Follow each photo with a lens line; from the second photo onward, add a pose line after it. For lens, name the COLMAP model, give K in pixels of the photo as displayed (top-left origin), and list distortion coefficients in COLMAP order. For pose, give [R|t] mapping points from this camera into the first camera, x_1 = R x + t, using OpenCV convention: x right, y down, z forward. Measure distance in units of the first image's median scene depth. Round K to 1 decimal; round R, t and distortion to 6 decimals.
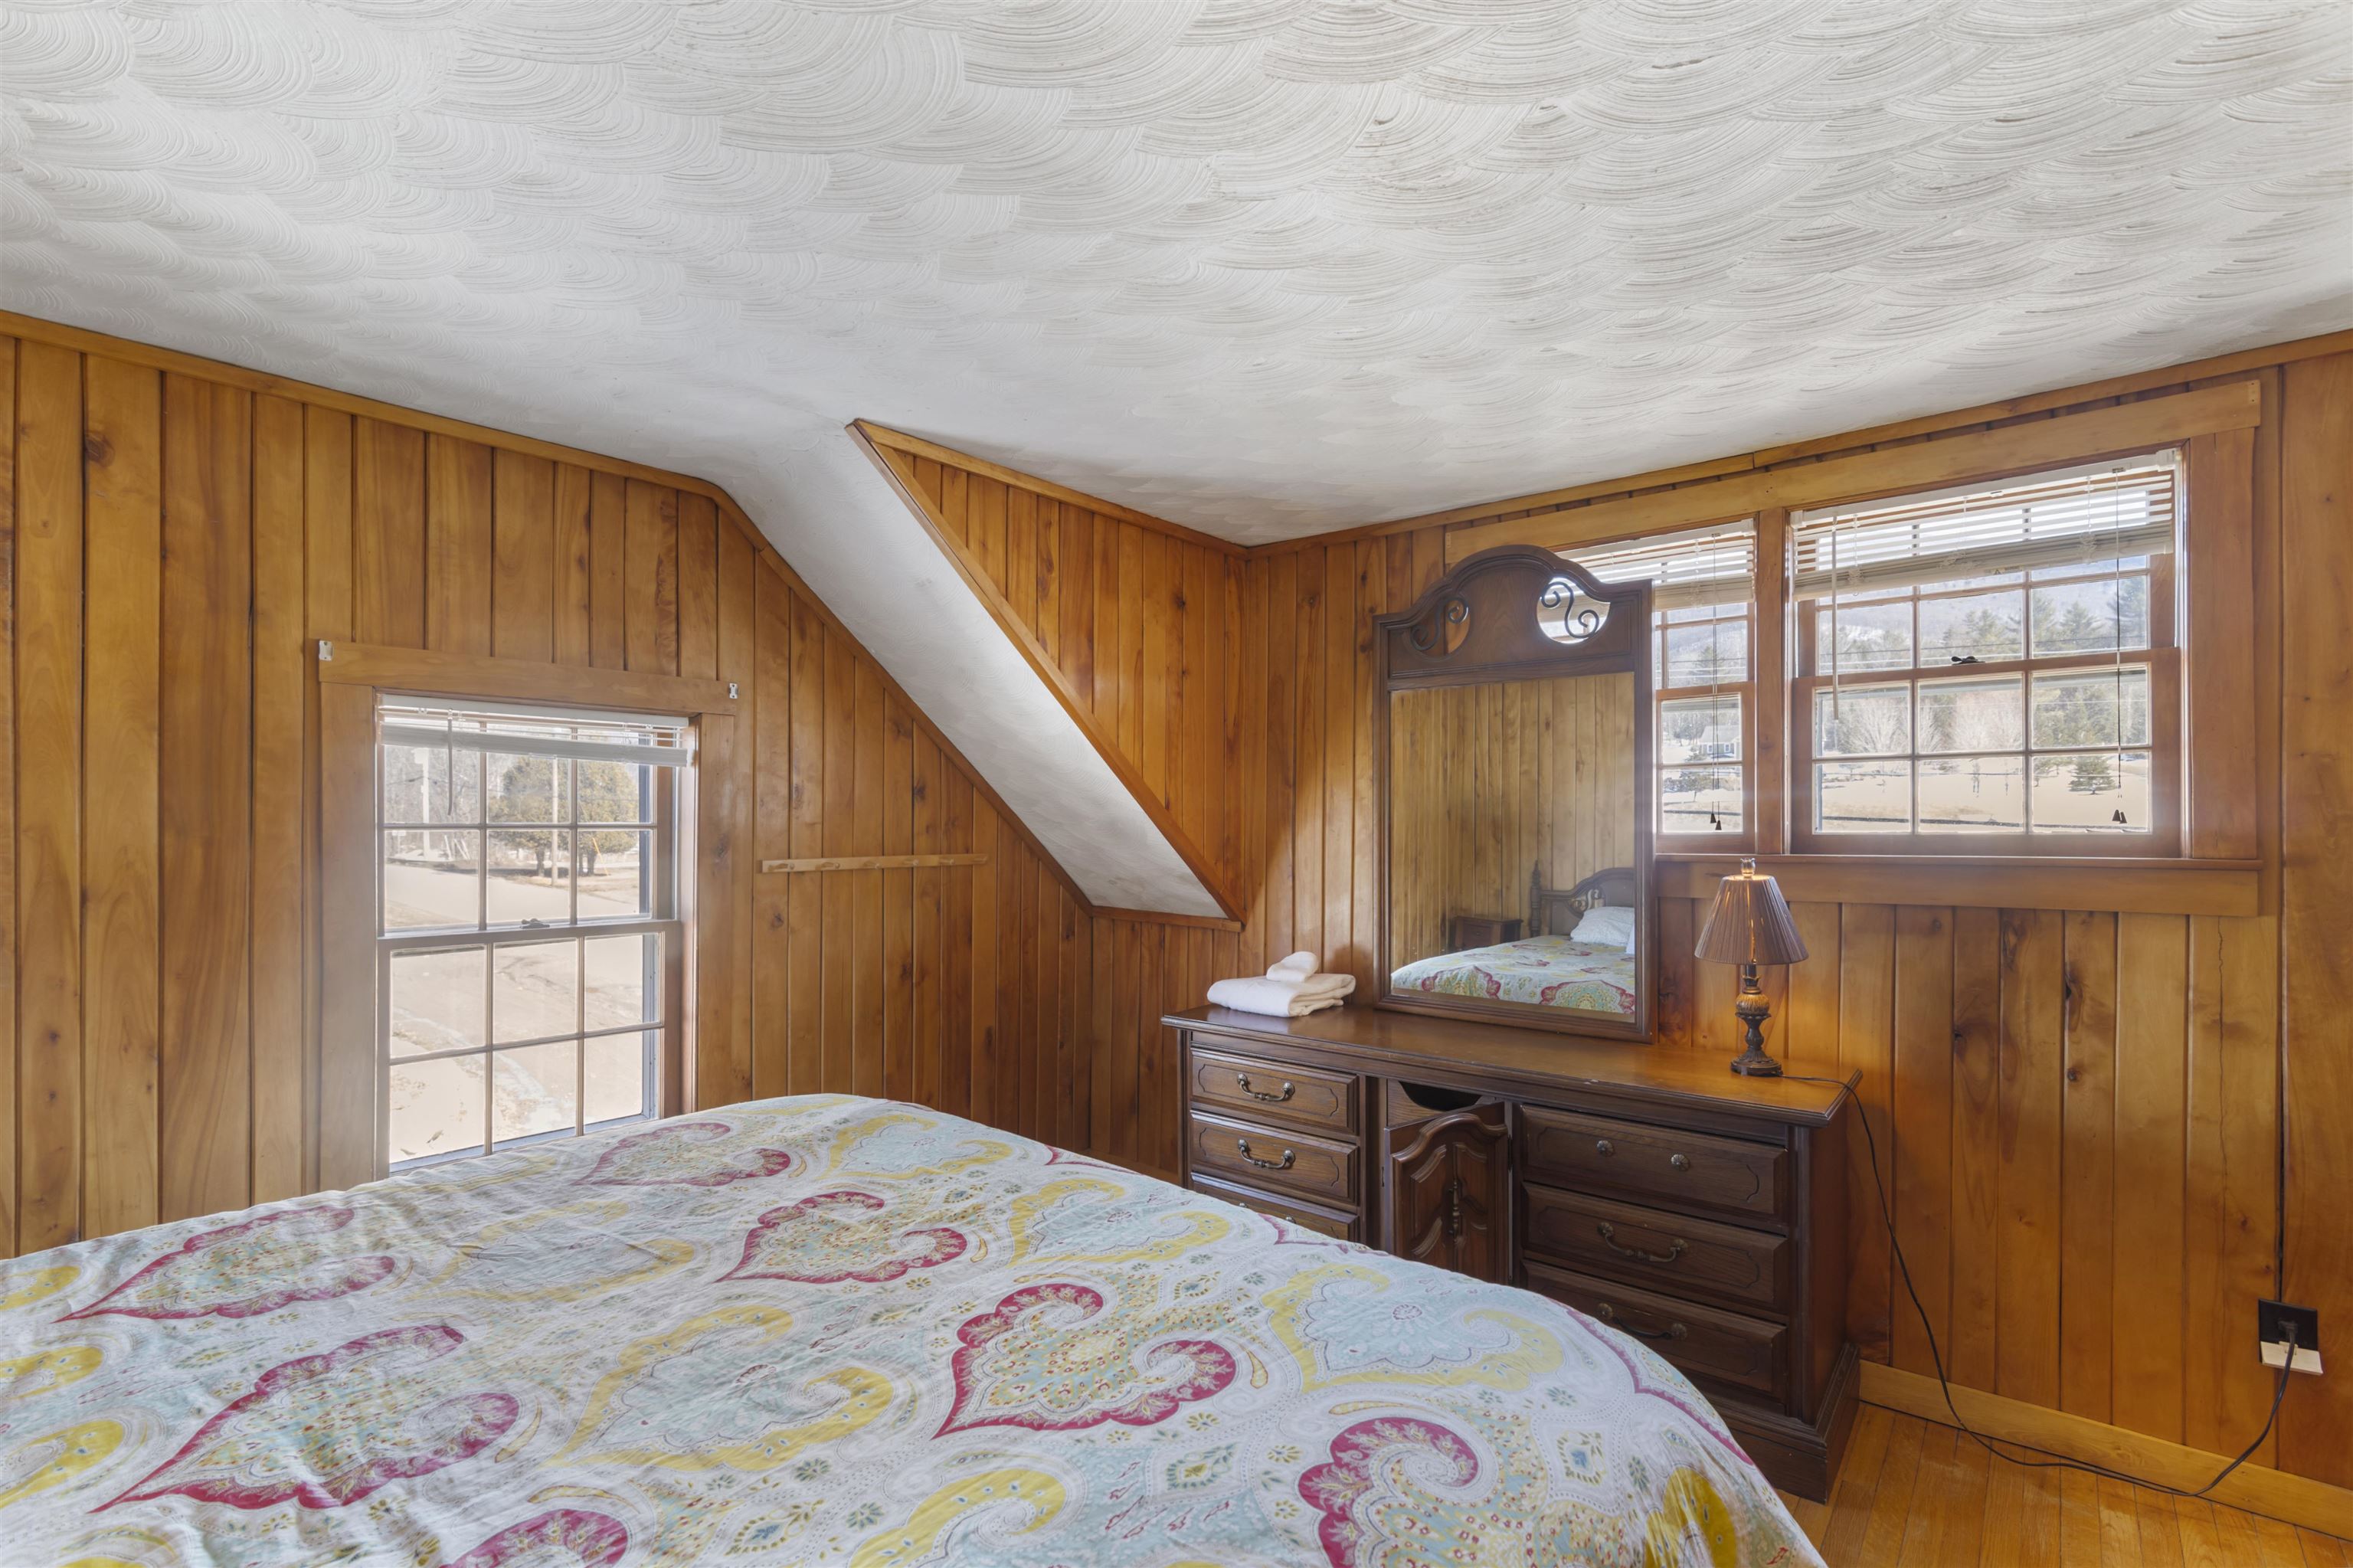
lens RADIAL K [[1075.6, 0, 1176.0], [0, 1075.6, 818.8], [0, 0, 1]] dist [-0.000938, 0.001711]
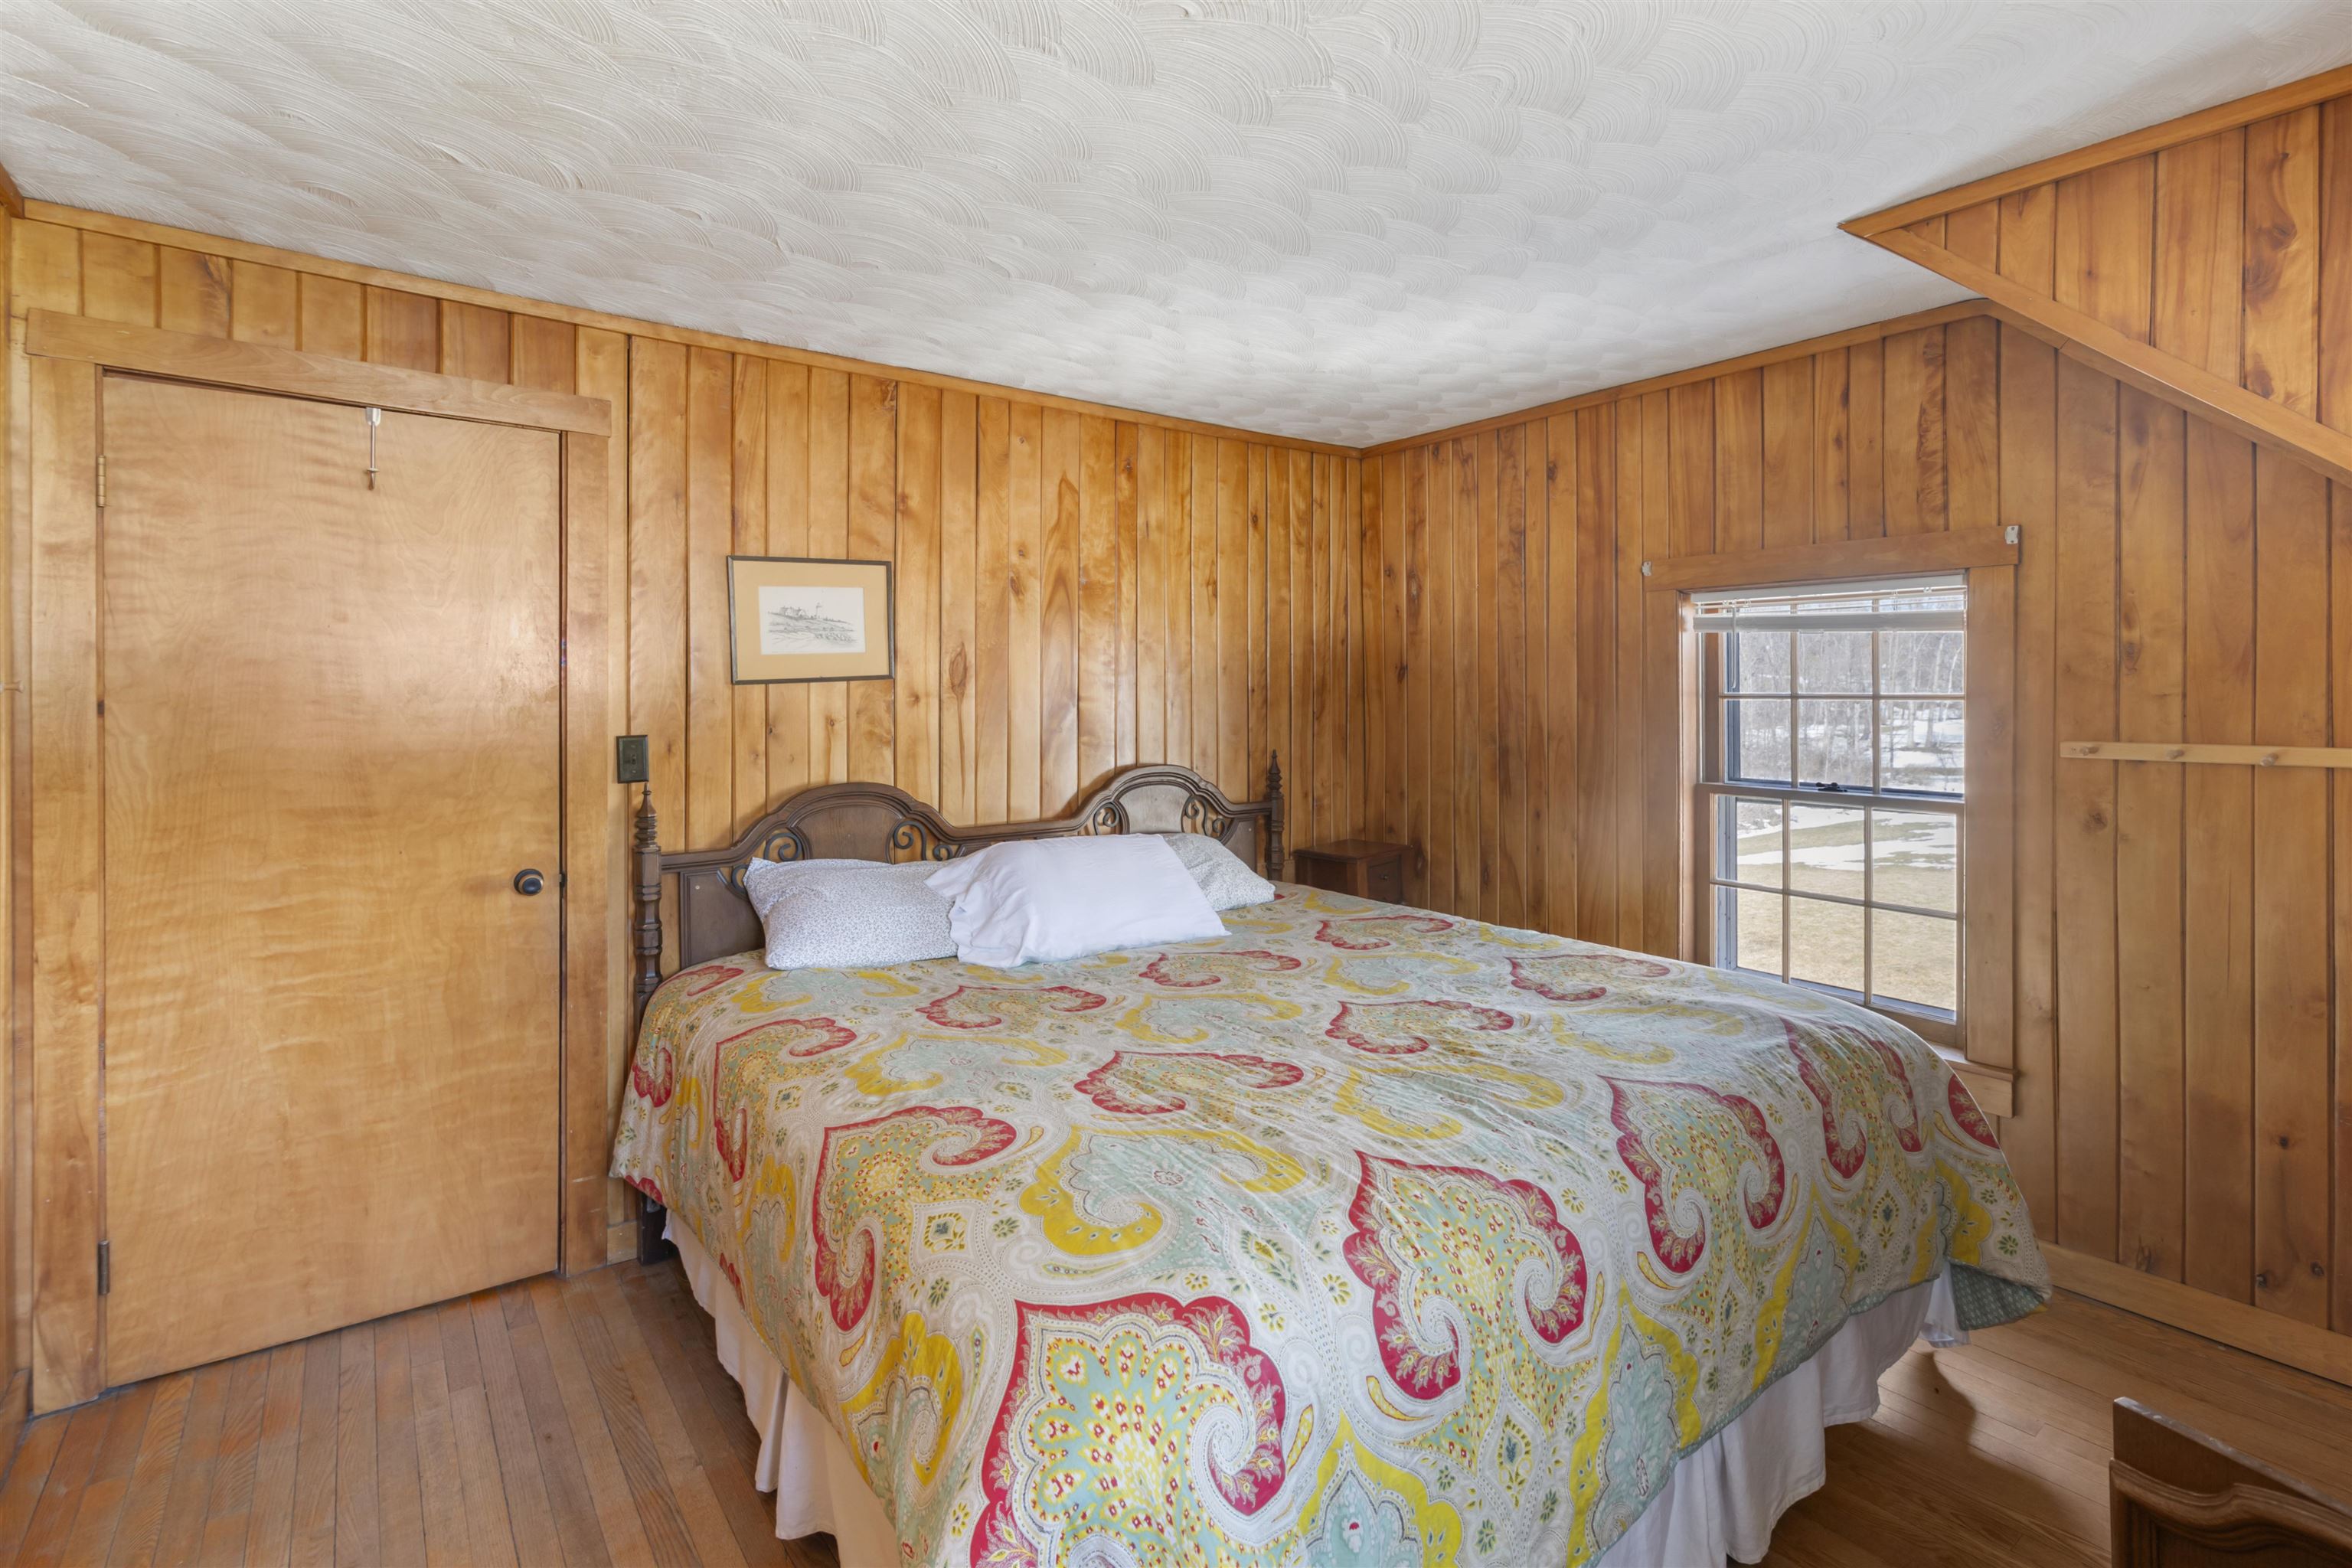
lens RADIAL K [[1075.1, 0, 1174.2], [0, 1075.1, 693.6], [0, 0, 1]] dist [-0.000938, 0.001711]
pose [[-0.217303, 0.003554, -0.976098, 0.697270], [0.003303, 0.999990, 0.002905, -0.001724], [0.976099, -0.002593, -0.217313, 0.710690]]
